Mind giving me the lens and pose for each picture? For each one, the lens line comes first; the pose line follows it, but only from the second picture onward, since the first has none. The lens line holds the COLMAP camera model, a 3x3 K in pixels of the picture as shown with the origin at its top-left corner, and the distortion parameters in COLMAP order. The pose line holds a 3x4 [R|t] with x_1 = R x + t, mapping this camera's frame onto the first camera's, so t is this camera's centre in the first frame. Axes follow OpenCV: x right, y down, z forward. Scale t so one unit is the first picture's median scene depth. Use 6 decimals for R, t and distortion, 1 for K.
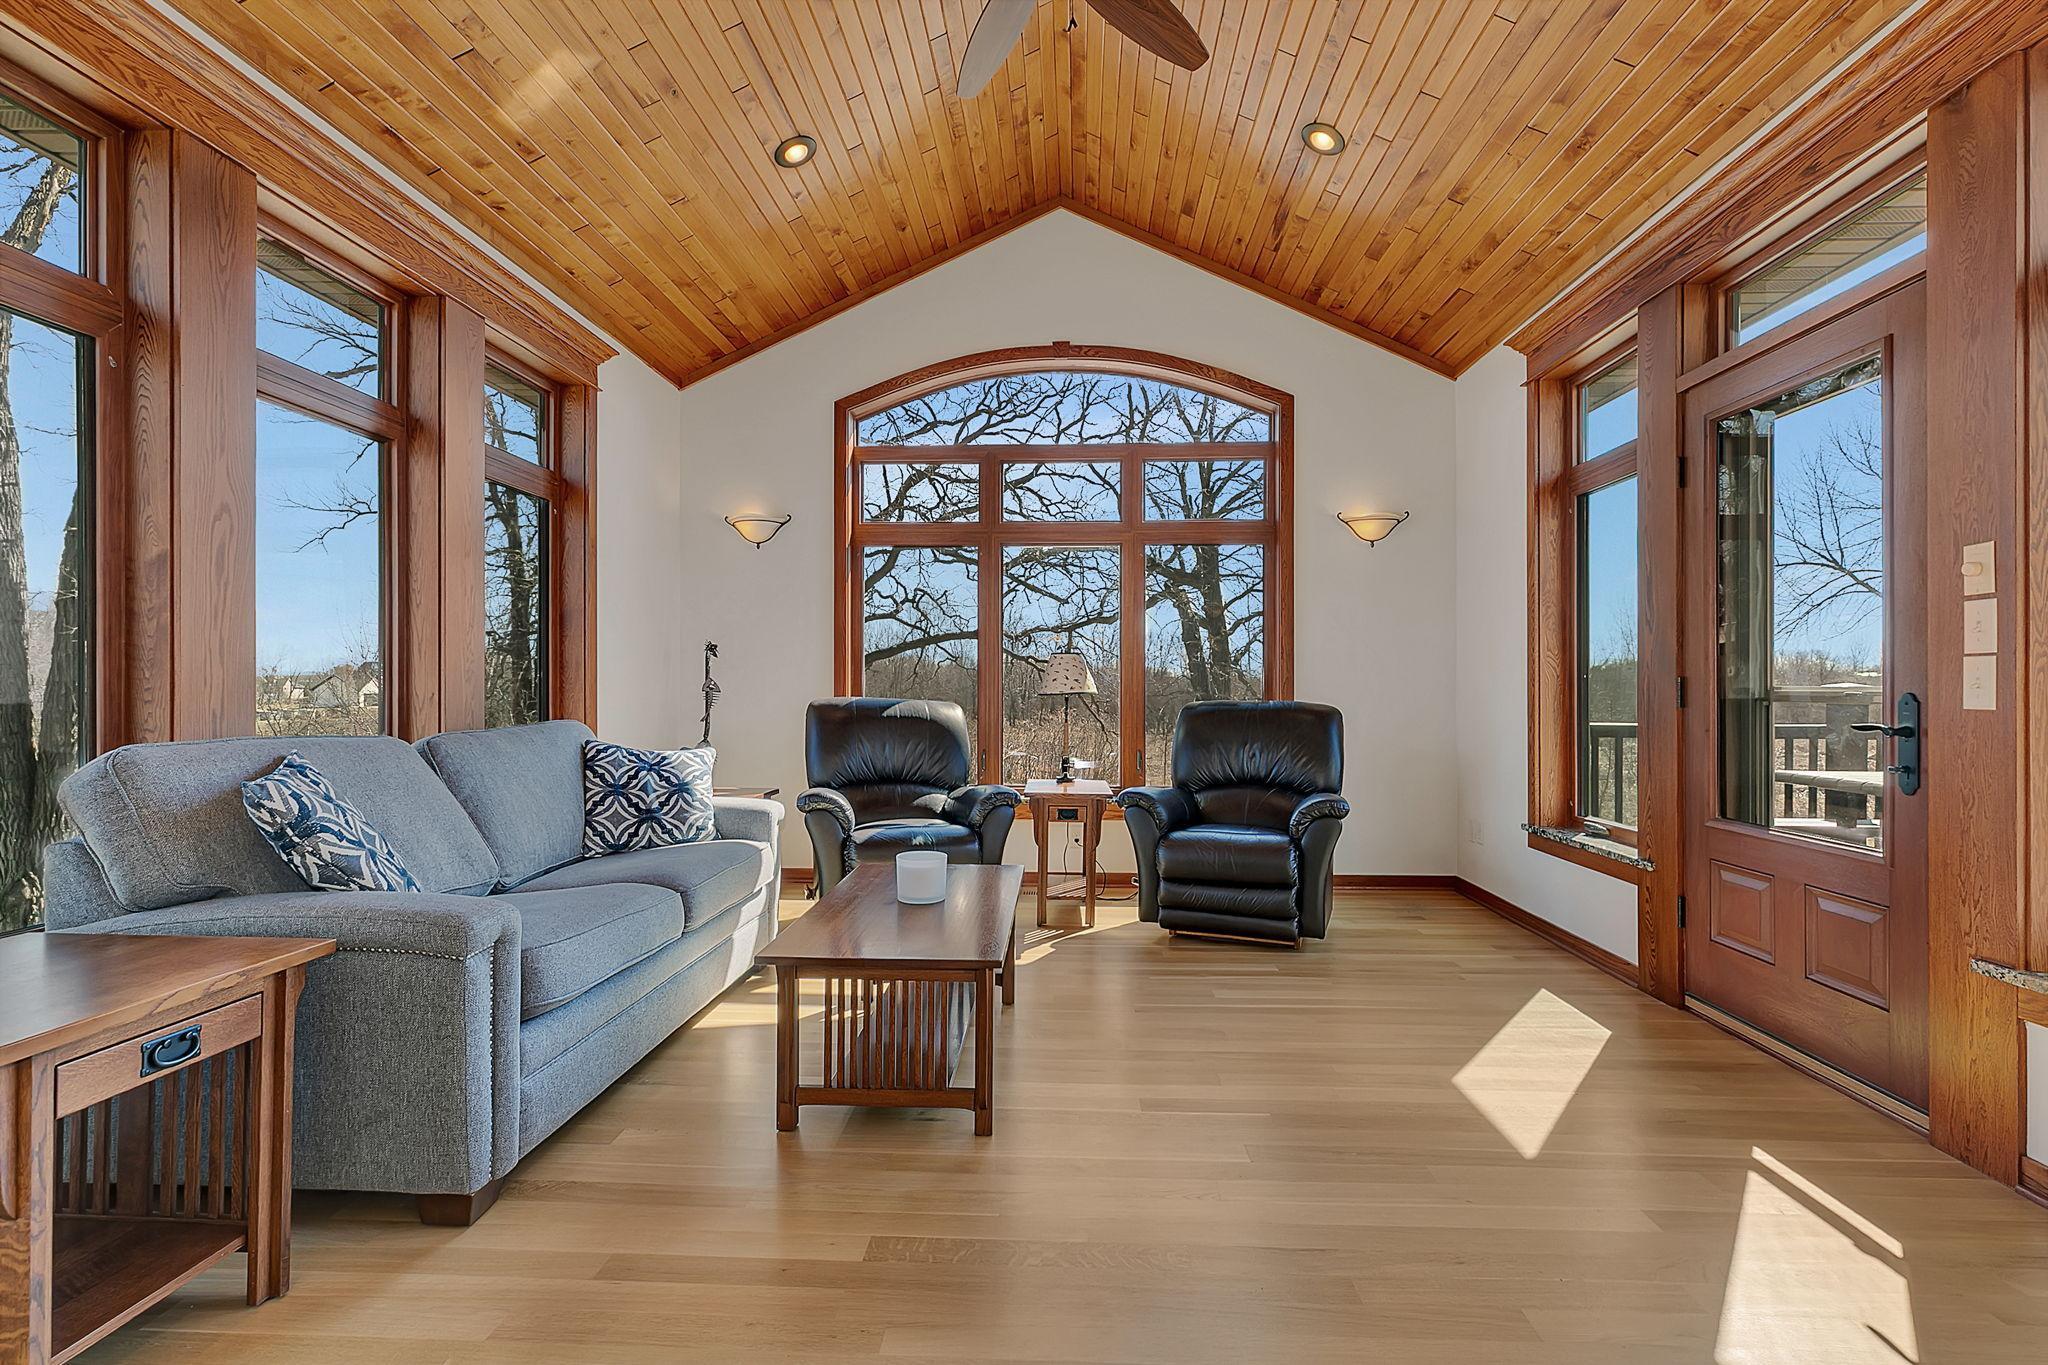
lens RADIAL K [[934.5, 0, 1035.7], [0, 934.5, 690.6], [0, 0, 1]] dist [0.003648, 0.000265]
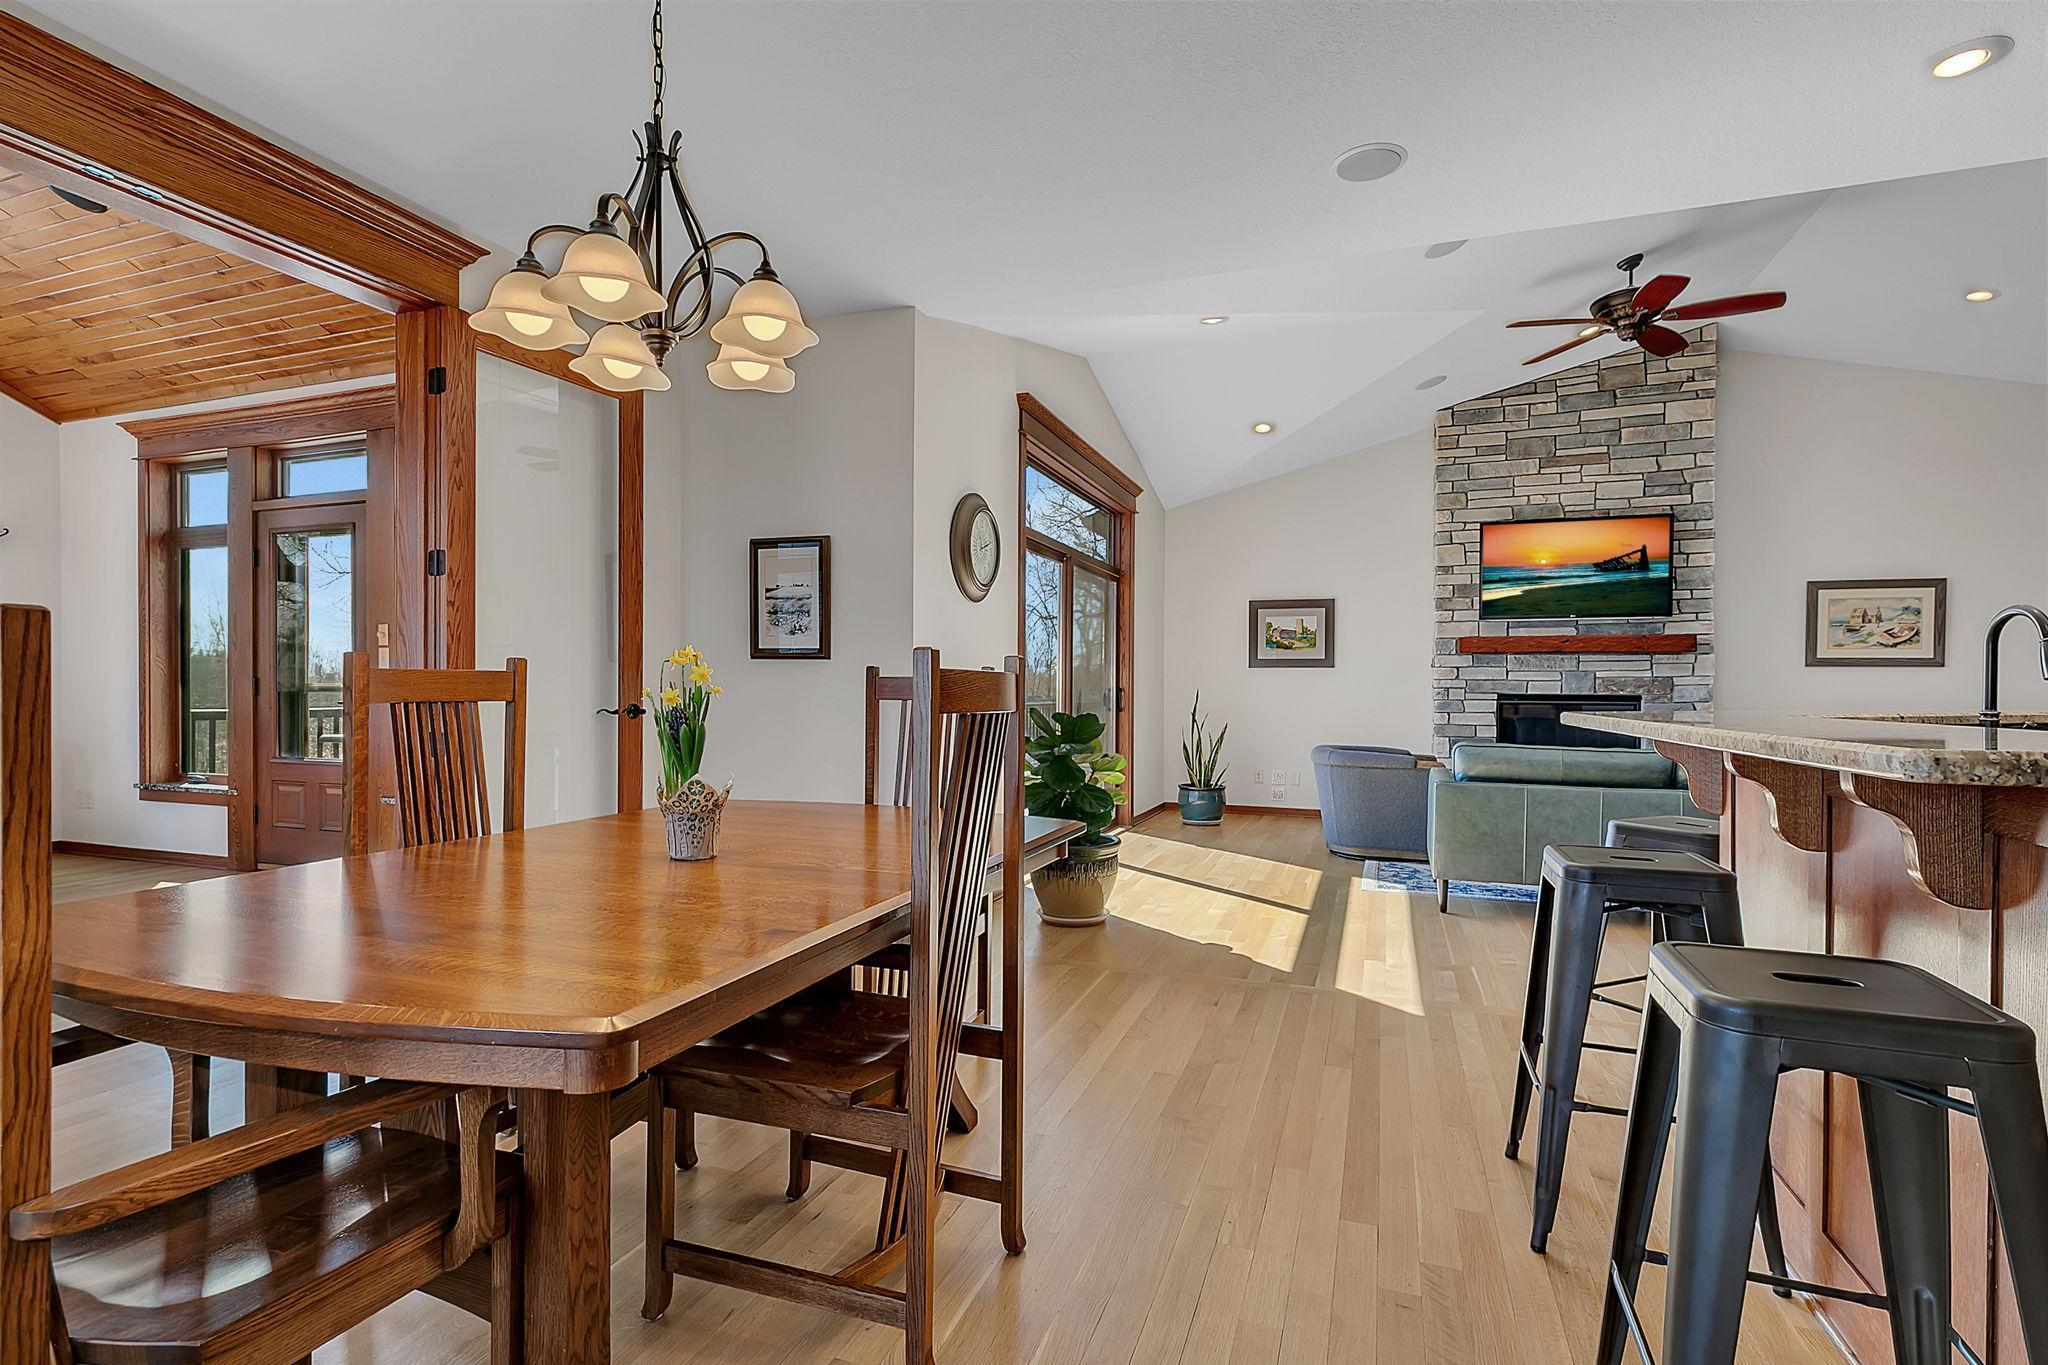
lens RADIAL K [[961.6, 0, 1030.7], [0, 961.6, 692.5], [0, 0, 1]] dist [0.001153, 0.000403]
pose [[0.300376, -0.003302, 0.953815, -0.467888], [-0.003081, 0.999985, 0.004432, 0.000252], [-0.953816, -0.004270, 0.300362, -0.731648]]
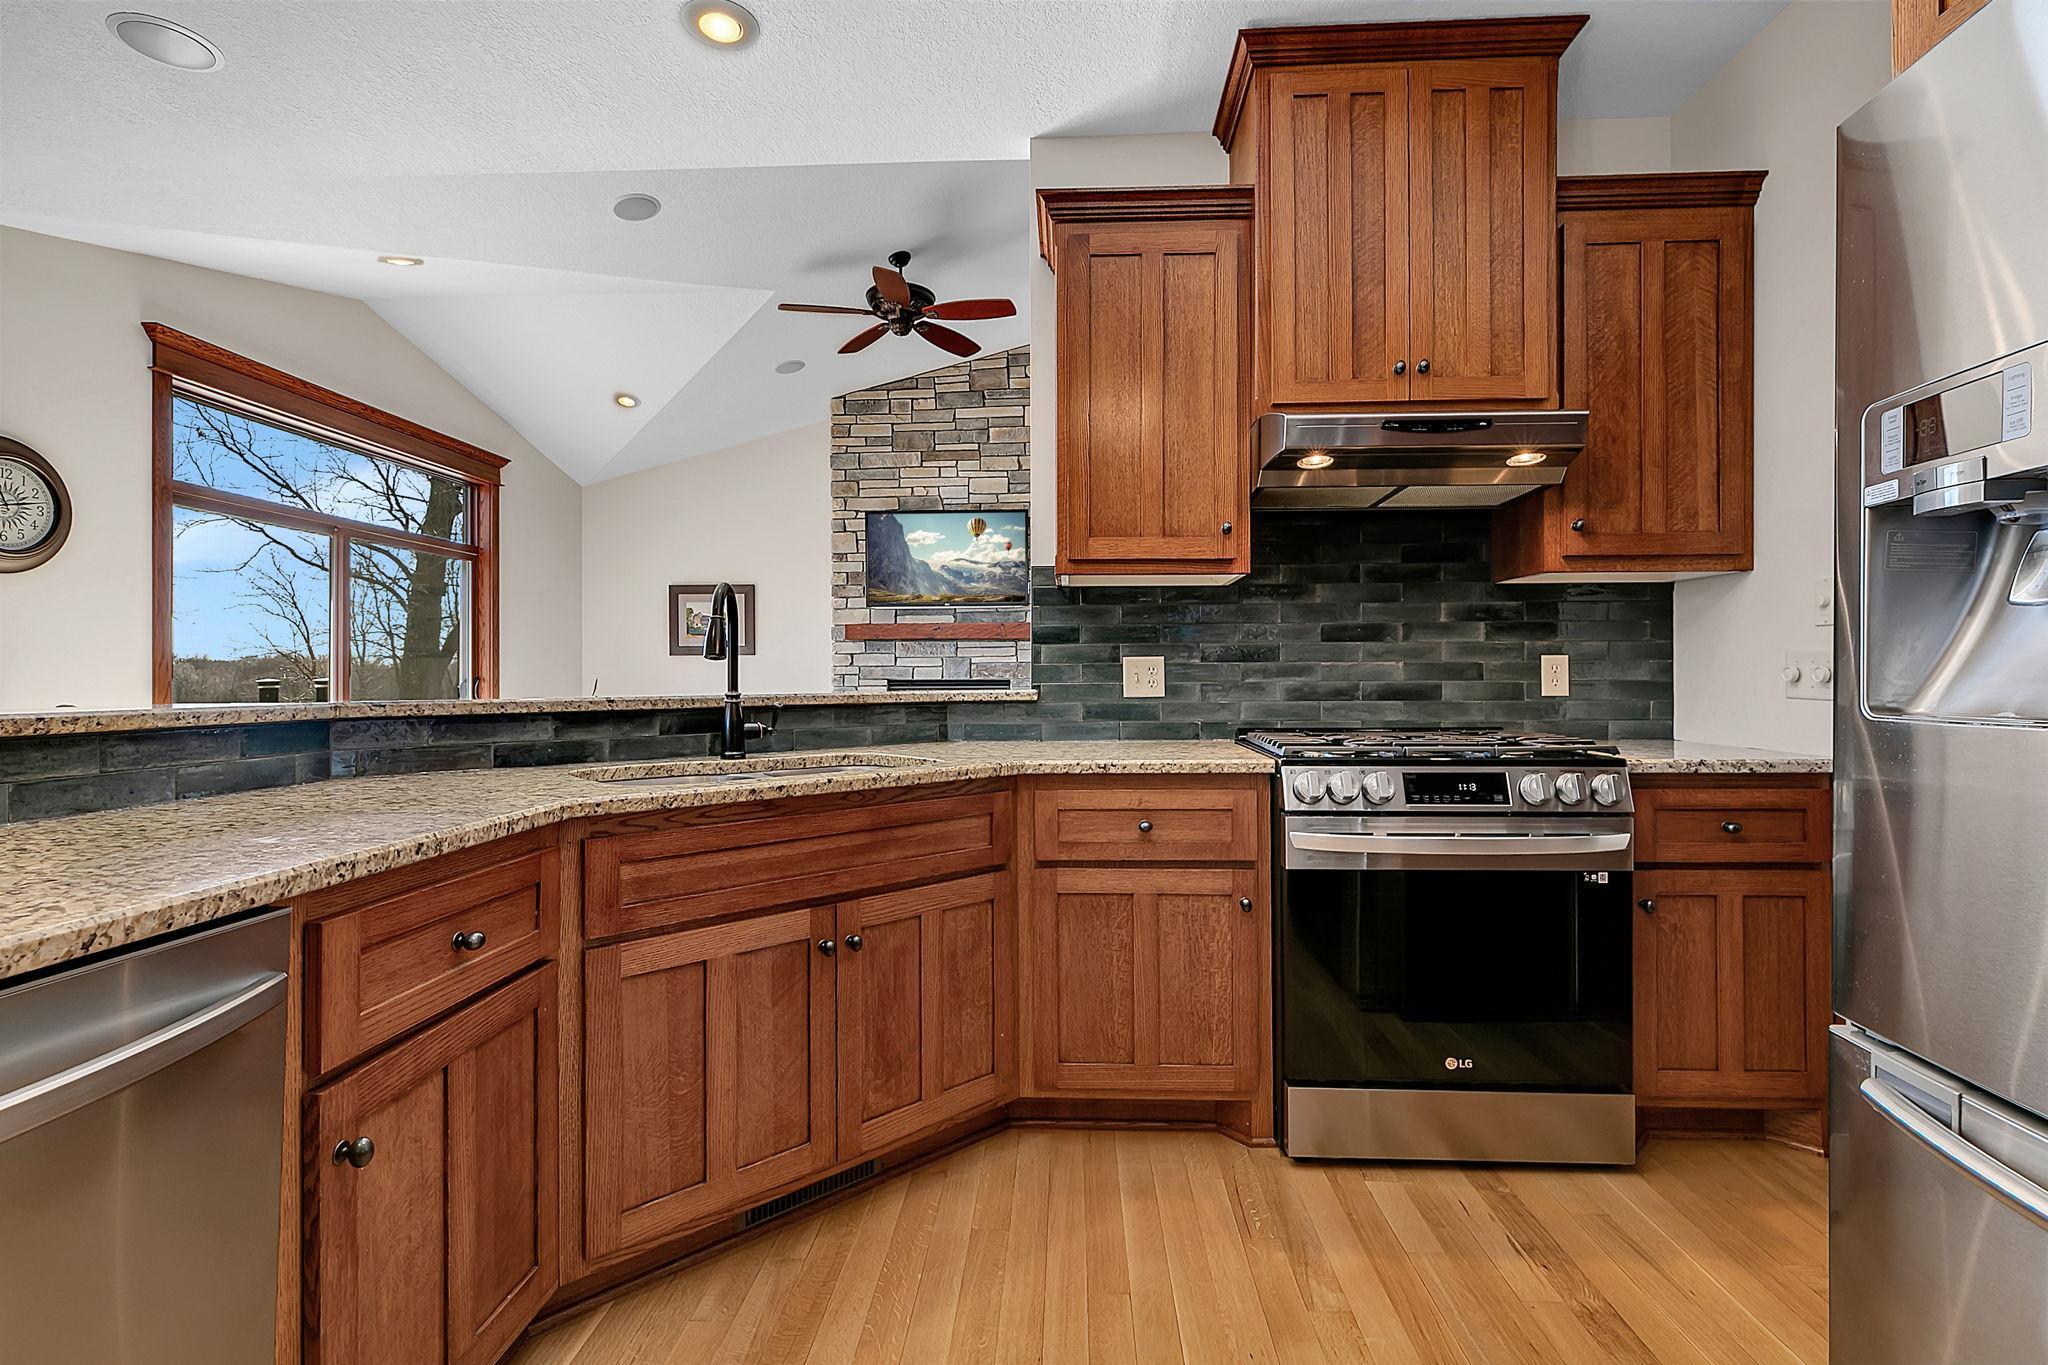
lens RADIAL K [[938.8, 0, 1031.0], [0, 938.8, 673.3], [0, 0, 1]] dist [0.001706, 0.000334]
pose [[-0.002246, 0.004110, 0.999989, -0.267520], [0.007503, 0.999963, -0.004093, 0.005350], [-0.999969, 0.007493, -0.002277, -1.338275]]
